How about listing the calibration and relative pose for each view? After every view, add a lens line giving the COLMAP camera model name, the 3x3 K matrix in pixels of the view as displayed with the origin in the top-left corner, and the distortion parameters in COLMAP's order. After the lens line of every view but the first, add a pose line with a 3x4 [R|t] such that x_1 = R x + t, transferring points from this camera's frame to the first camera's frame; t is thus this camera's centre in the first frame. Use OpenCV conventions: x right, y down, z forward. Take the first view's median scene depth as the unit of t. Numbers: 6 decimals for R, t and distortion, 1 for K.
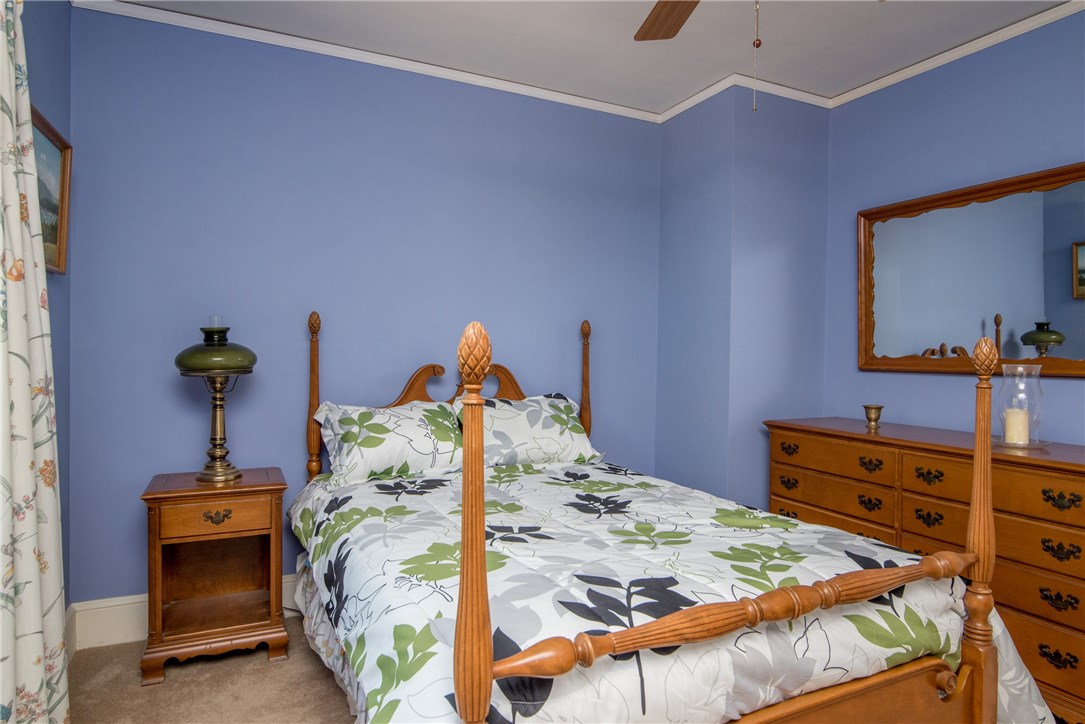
lens RADIAL K [[631.3, 0, 541.0], [0, 631.3, 345.0], [0, 0, 1]] dist [-0.027310, 0.000218]
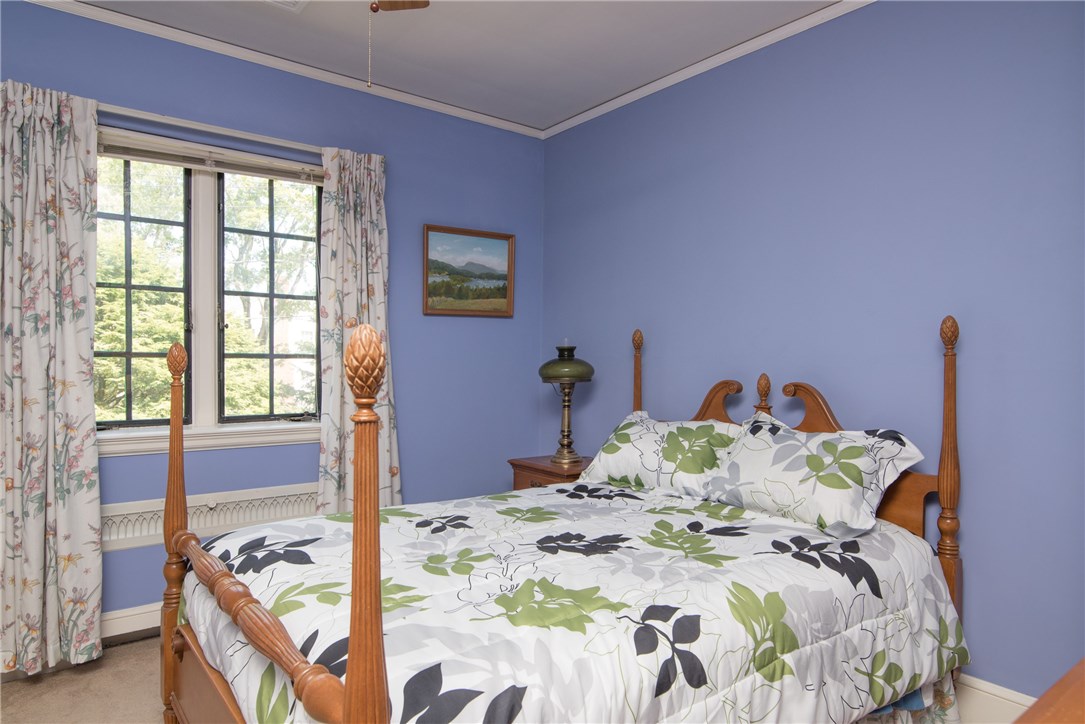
lens RADIAL K [[650.4, 0, 517.7], [0, 650.4, 360.4], [0, 0, 1]] dist [0.023498, 0.000135]
pose [[0.212582, -0.001939, -0.977141, 0.796298], [0.003935, 0.999992, -0.001129, 0.002984], [0.977135, -0.003605, 0.212588, 0.612740]]
